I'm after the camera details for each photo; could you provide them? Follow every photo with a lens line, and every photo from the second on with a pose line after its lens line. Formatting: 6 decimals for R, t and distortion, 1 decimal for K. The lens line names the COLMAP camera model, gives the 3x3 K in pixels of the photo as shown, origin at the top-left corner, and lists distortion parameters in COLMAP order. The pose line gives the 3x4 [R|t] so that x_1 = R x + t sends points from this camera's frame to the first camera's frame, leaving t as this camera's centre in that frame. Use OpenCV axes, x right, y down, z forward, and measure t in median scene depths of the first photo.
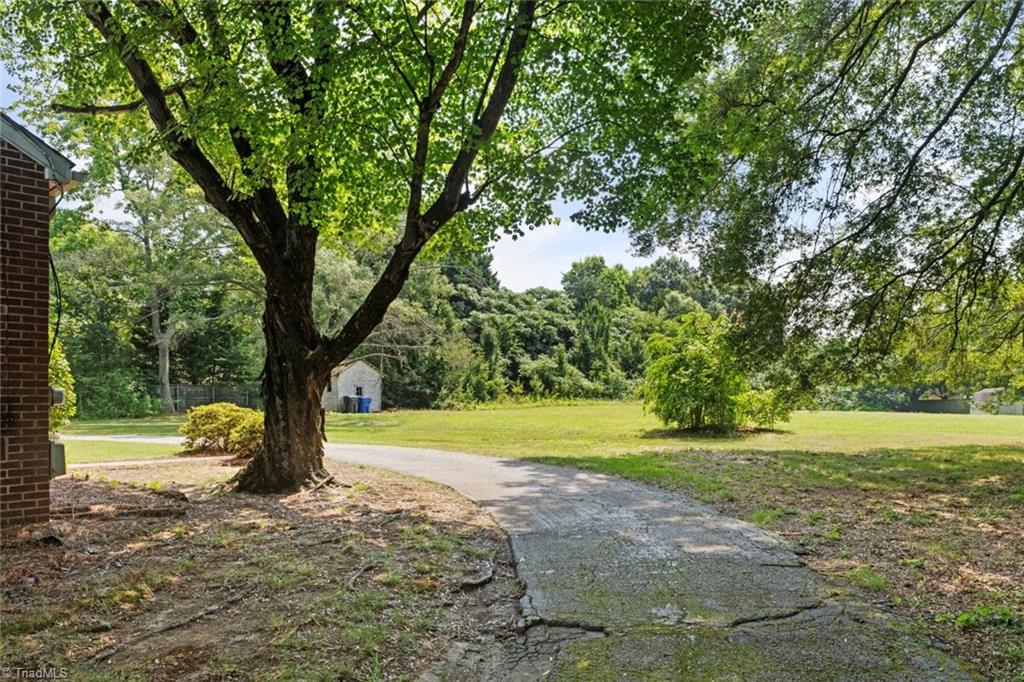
lens RADIAL K [[711.4, 0, 512.2], [0, 711.4, 343.1], [0, 0, 1]] dist [0.002620, -0.000236]
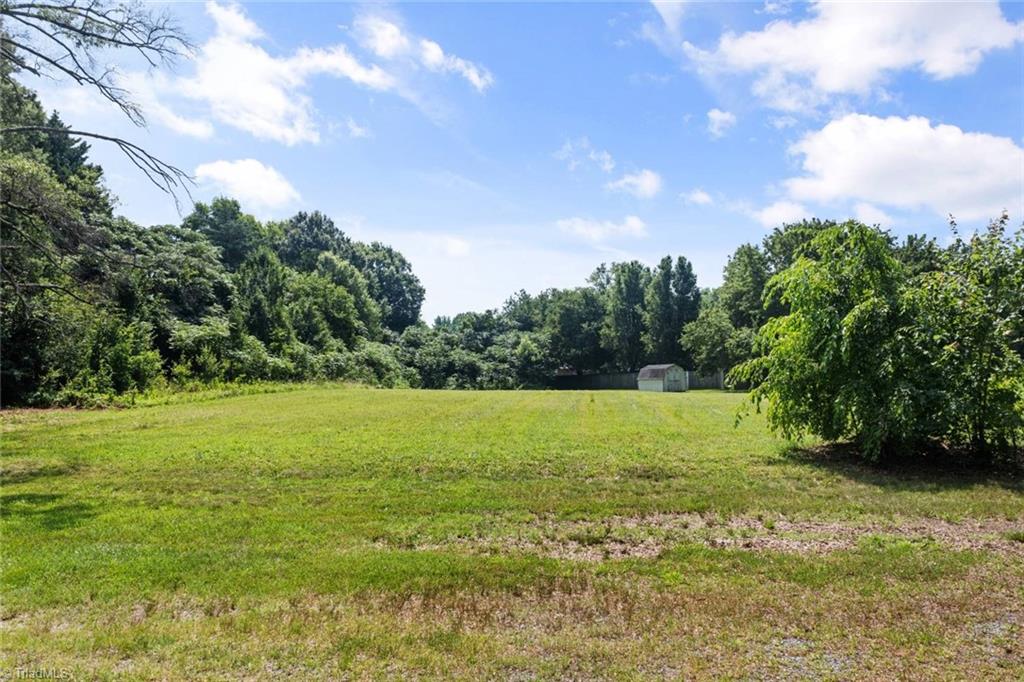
lens RADIAL K [[711.4, 0, 511.6], [0, 711.4, 342.1], [0, 0, 1]] dist [0.002620, -0.000236]
pose [[0.836628, 0.011759, 0.547646, -0.079812], [-0.027568, 0.999406, 0.020656, 0.017089], [-0.547078, -0.032379, 0.836455, 0.267198]]
